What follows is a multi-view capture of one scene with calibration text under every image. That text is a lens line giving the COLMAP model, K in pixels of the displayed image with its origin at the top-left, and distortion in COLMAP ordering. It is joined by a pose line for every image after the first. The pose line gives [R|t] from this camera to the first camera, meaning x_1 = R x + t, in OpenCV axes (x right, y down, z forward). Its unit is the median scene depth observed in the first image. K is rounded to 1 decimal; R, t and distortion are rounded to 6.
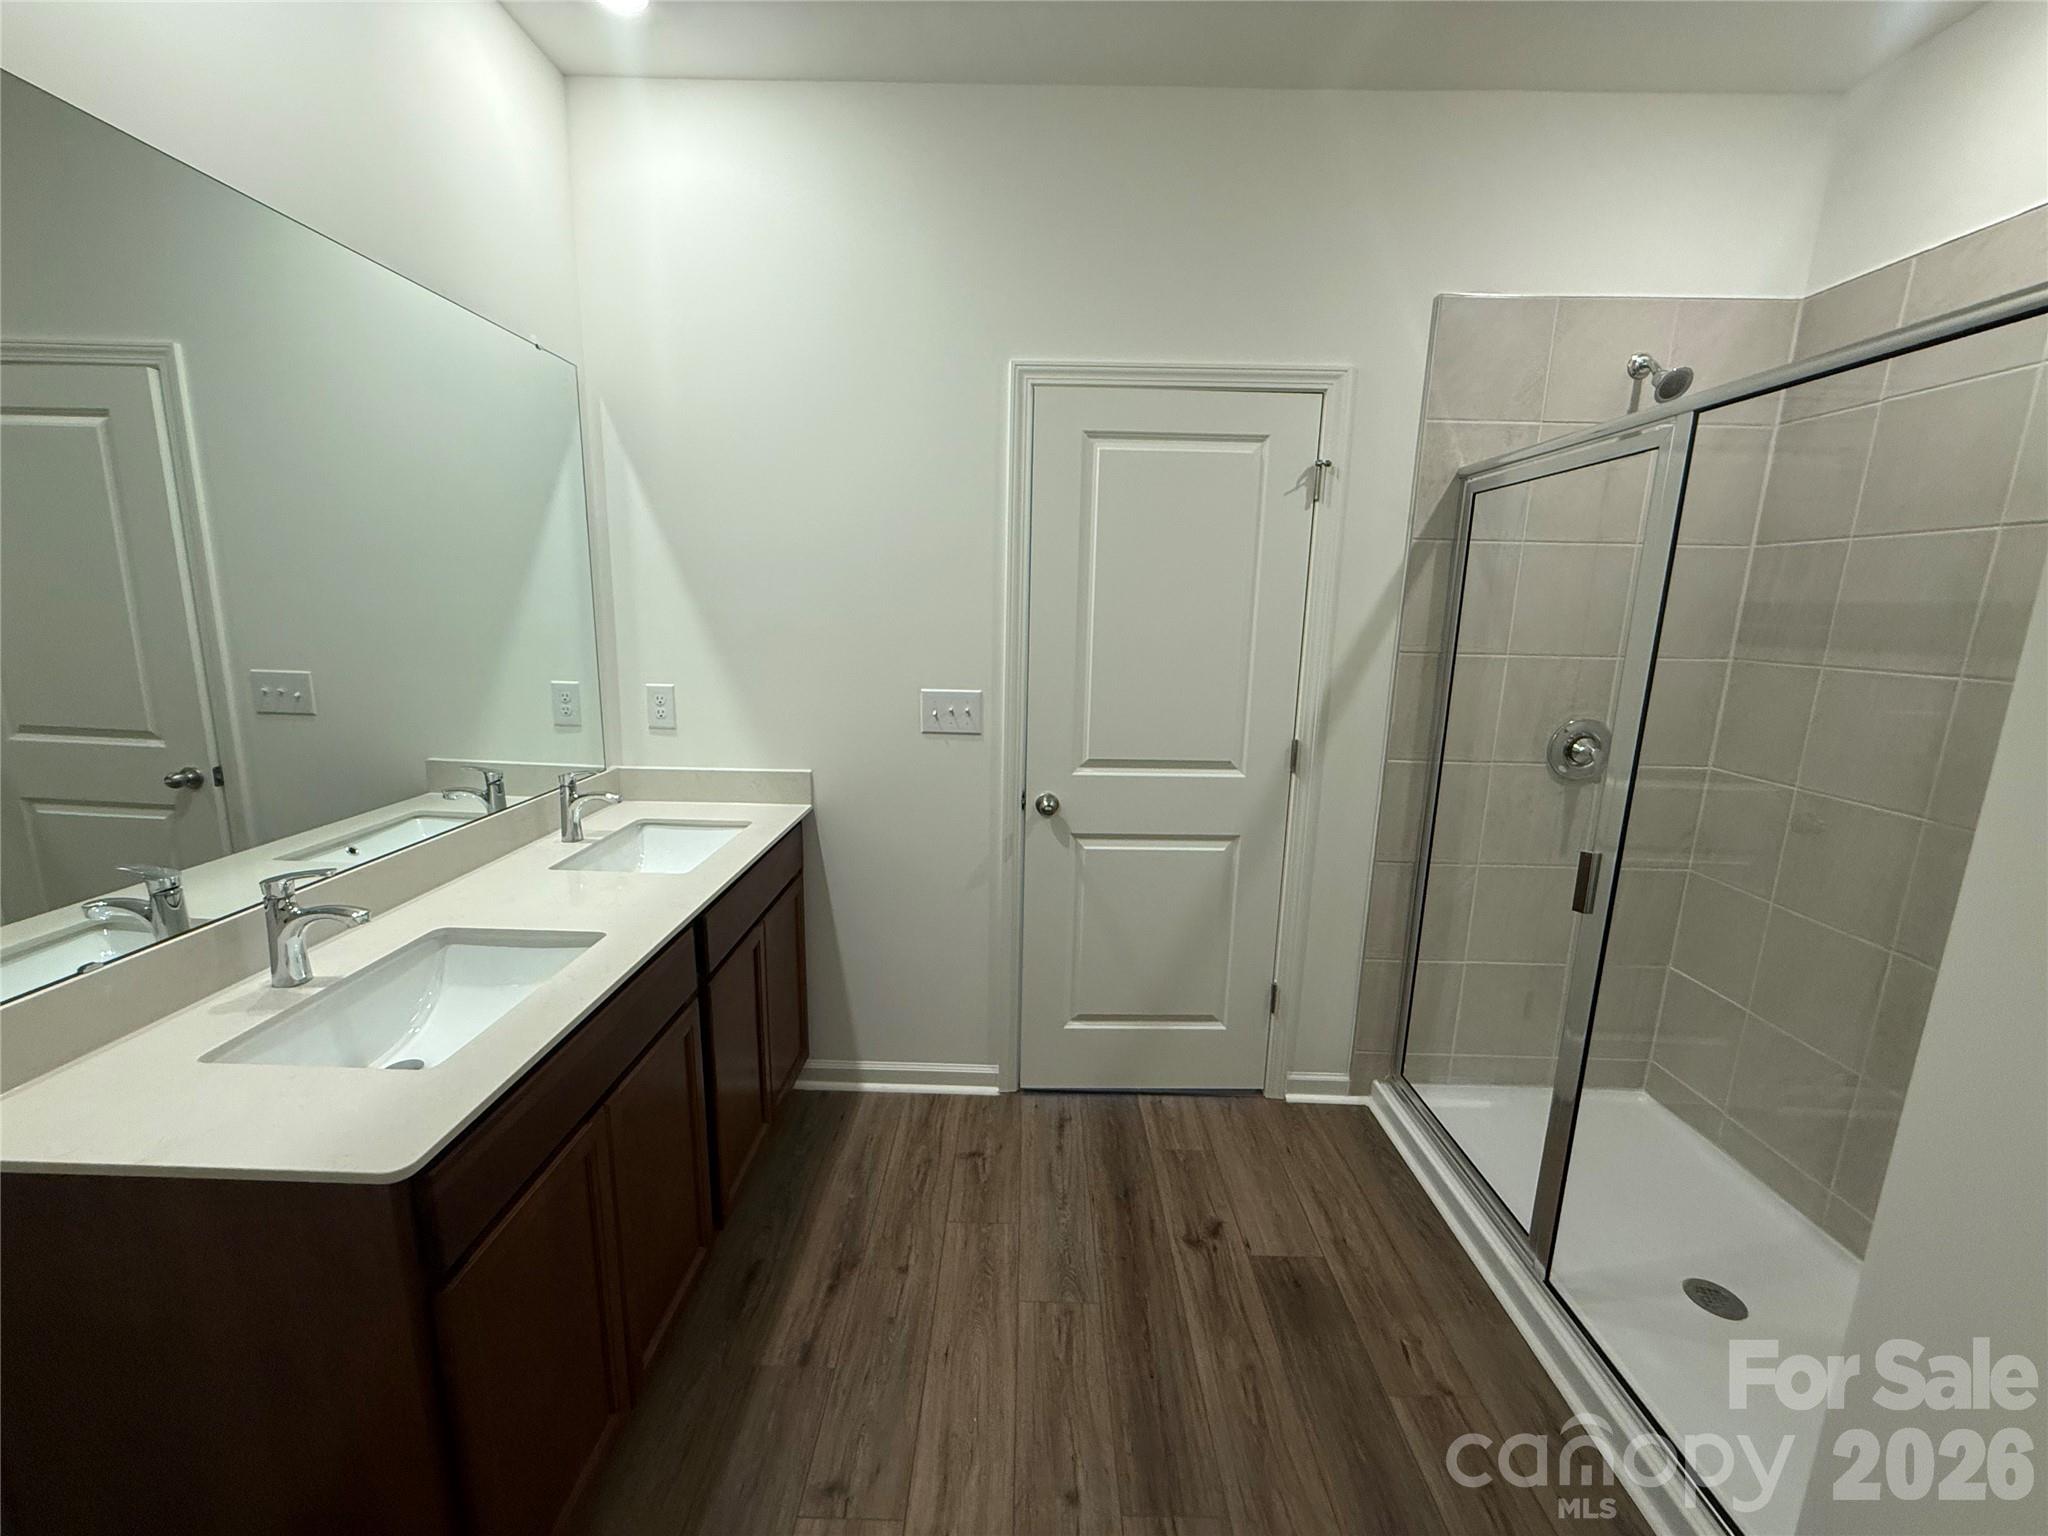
lens RADIAL K [[817.7, 0, 1017.6], [0, 817.7, 767.3], [0, 0, 1]] dist [-0.002574, -0.000215]
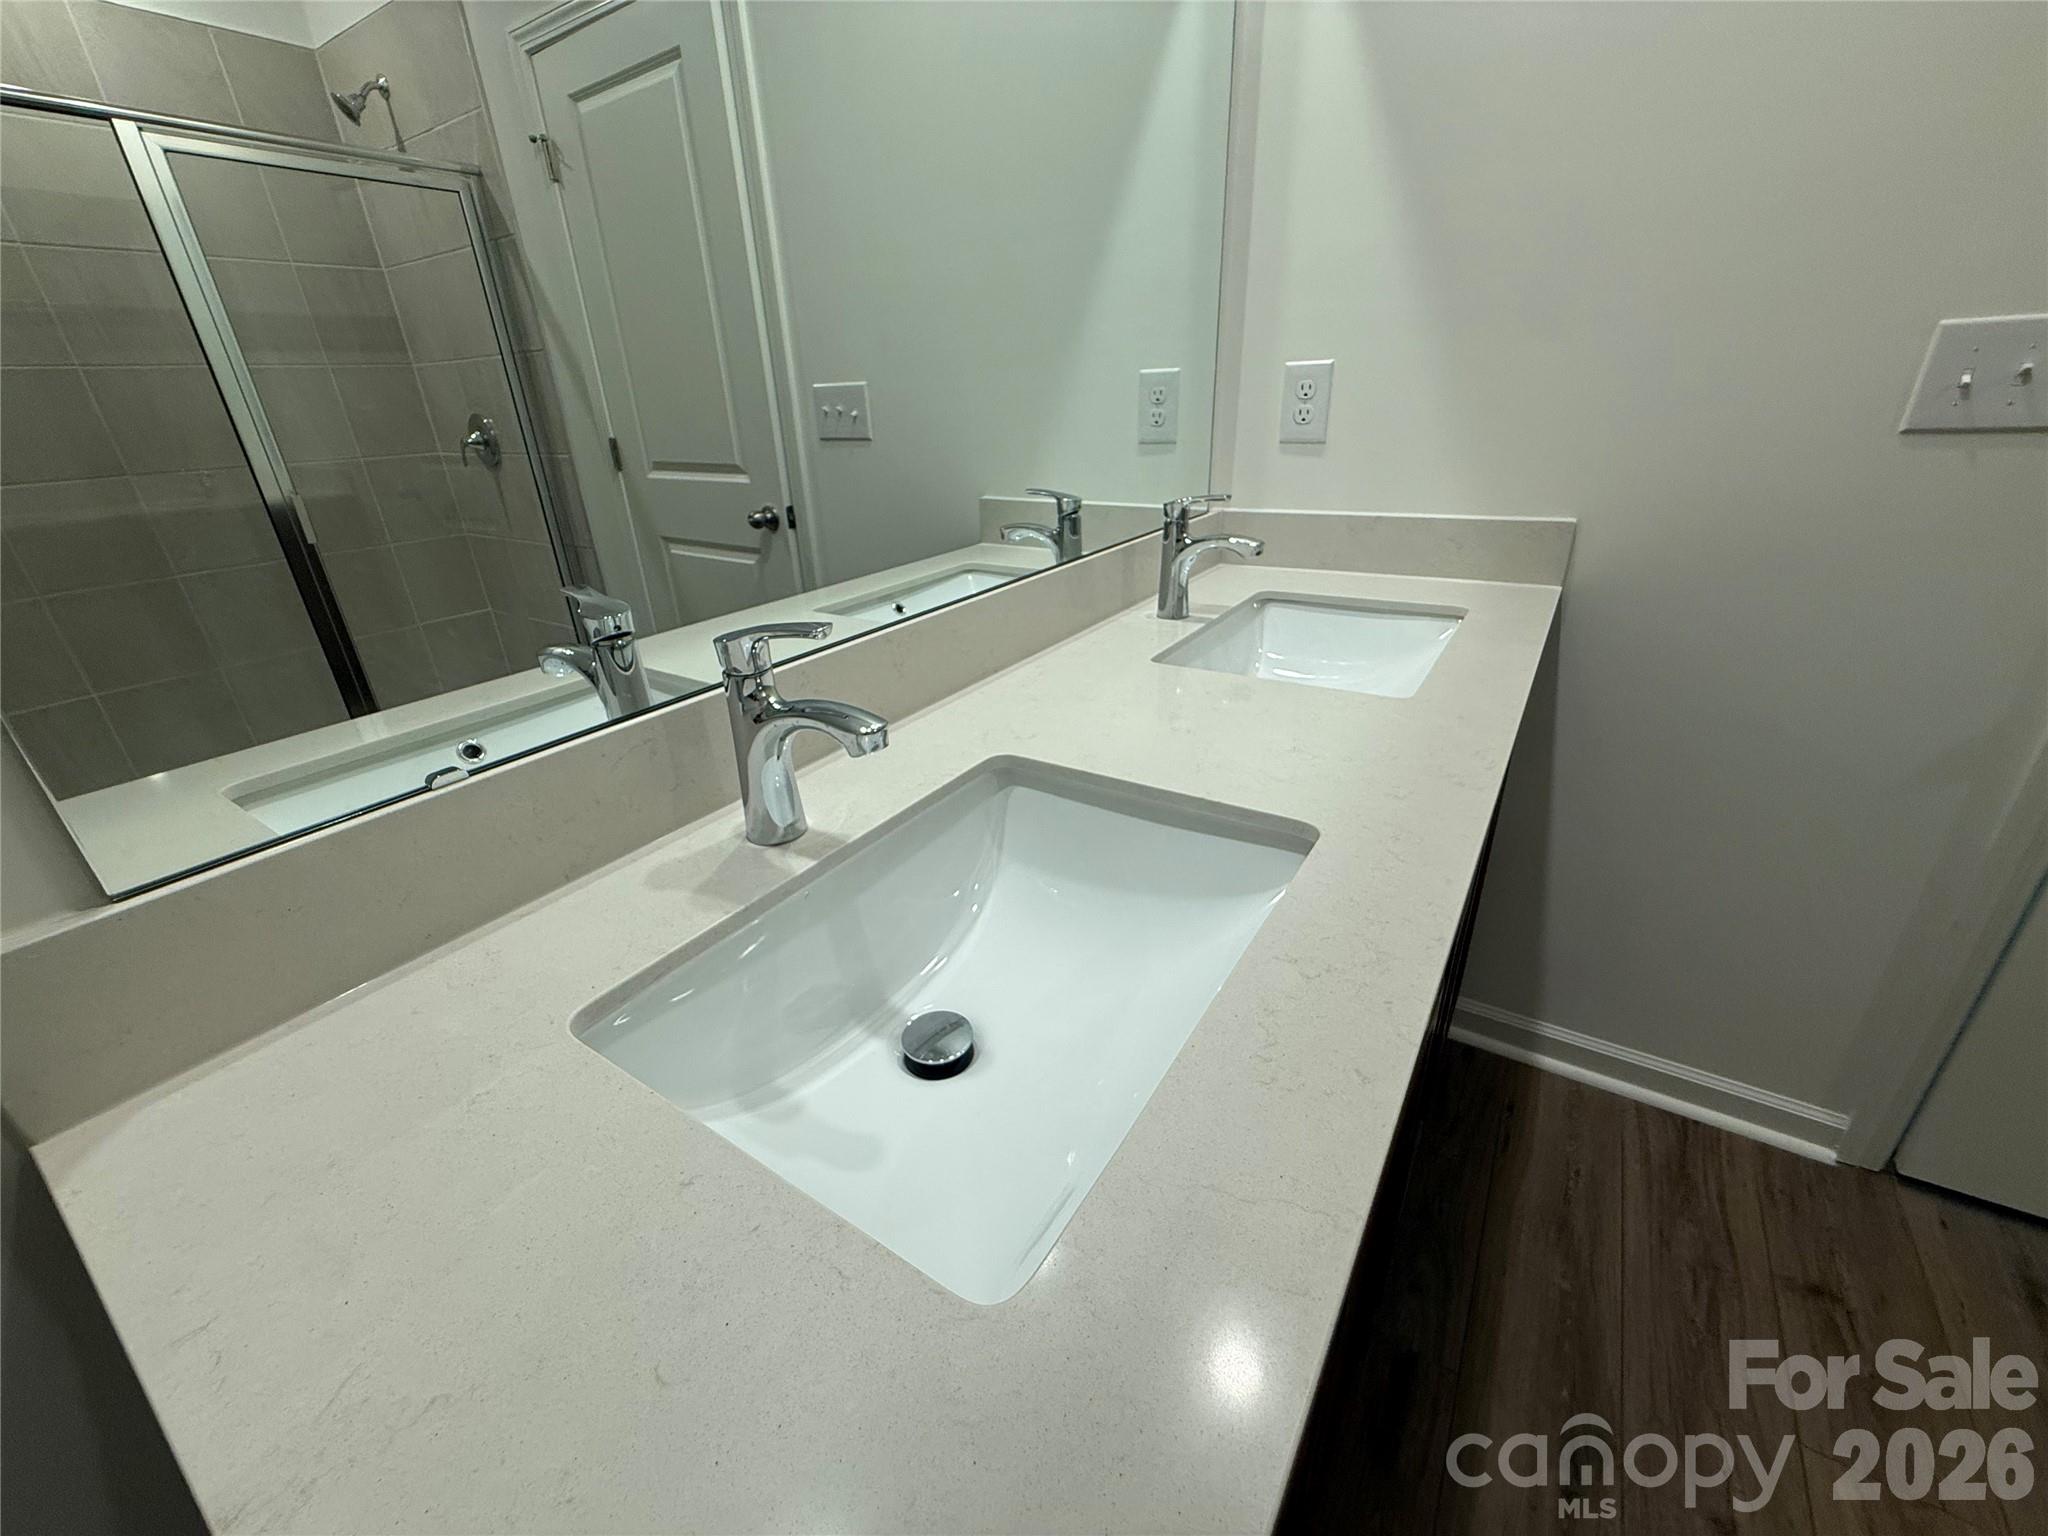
lens RADIAL K [[817.7, 0, 1018.4], [0, 817.7, 764.9], [0, 0, 1]] dist [-0.002574, -0.000215]
pose [[0.839754, 0.169133, -0.515953, -0.293786], [-0.043797, 0.968250, 0.246116, 0.049209], [0.541198, -0.184079, 0.820500, 0.394691]]
